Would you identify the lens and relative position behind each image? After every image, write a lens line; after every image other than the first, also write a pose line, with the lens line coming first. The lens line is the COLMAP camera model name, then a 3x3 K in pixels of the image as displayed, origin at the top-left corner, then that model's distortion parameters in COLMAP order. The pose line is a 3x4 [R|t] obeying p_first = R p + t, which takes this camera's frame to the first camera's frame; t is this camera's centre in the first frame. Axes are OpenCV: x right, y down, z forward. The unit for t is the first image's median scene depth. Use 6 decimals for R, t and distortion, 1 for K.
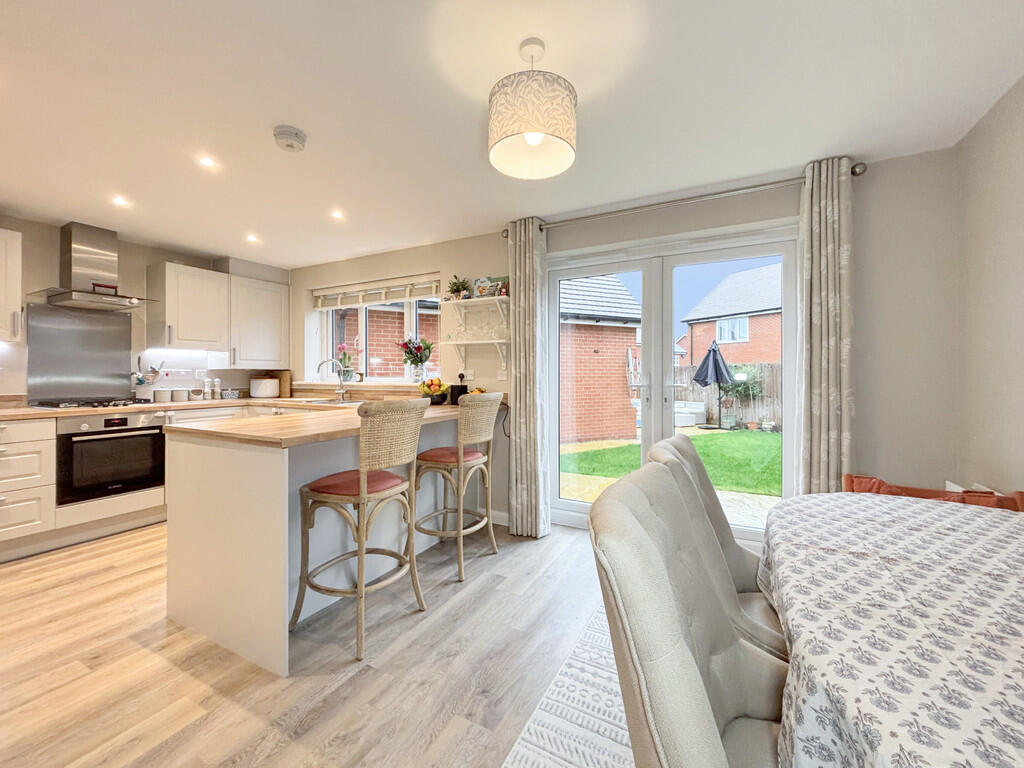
lens RADIAL K [[425.3, 0, 507.3], [0, 425.3, 369.9], [0, 0, 1]] dist [0.013167, 0.000047]
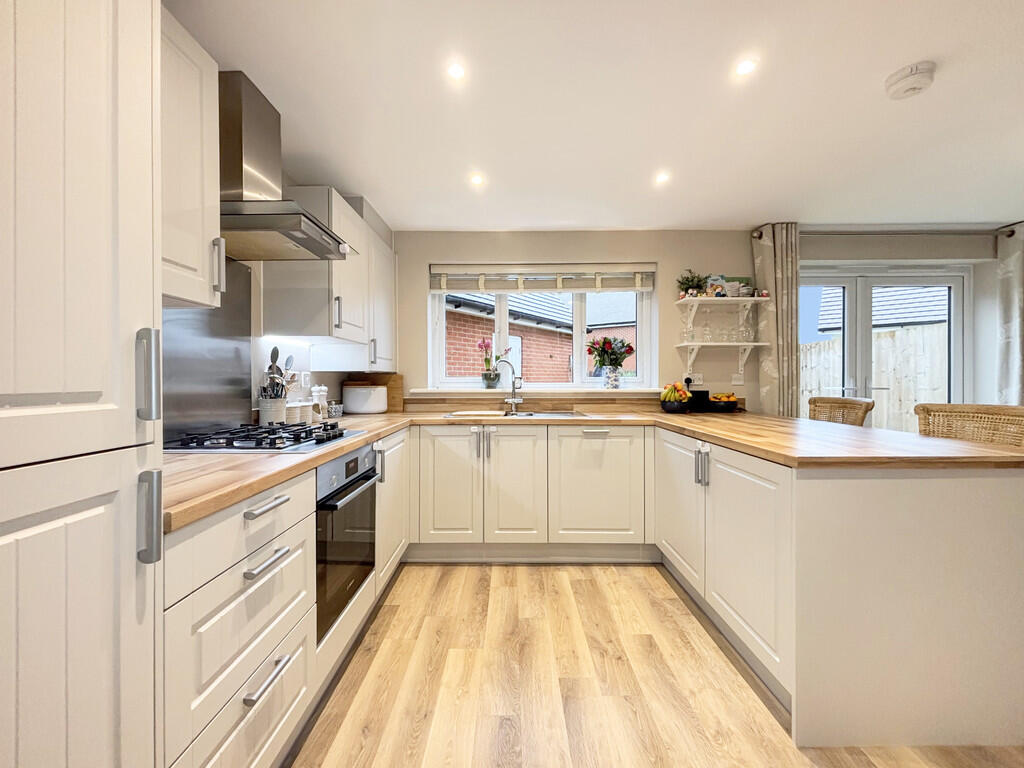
lens RADIAL K [[425.3, 0, 507.3], [0, 425.3, 369.9], [0, 0, 1]] dist [0.013167, 0.000047]
pose [[0.887741, 0.004088, 0.460326, -0.676444], [-0.002094, 0.999986, -0.004842, -0.002245], [-0.460339, 0.003334, 0.887737, 0.284317]]
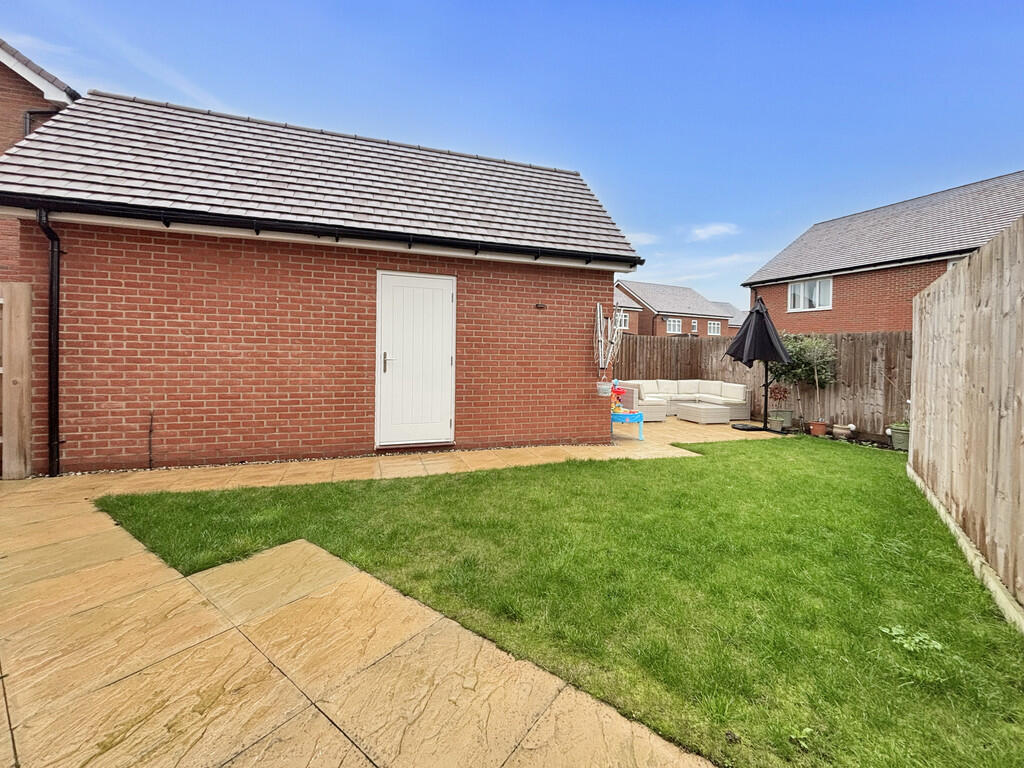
lens RADIAL K [[414.2, 0, 512.5], [0, 414.2, 345.0], [0, 0, 1]] dist [0.000441, -0.000001]
pose [[0.986181, 0.020882, -0.164348, 0.582463], [-0.020629, 0.999782, 0.003243, 0.028447], [0.164380, 0.000192, 0.986397, 0.809130]]
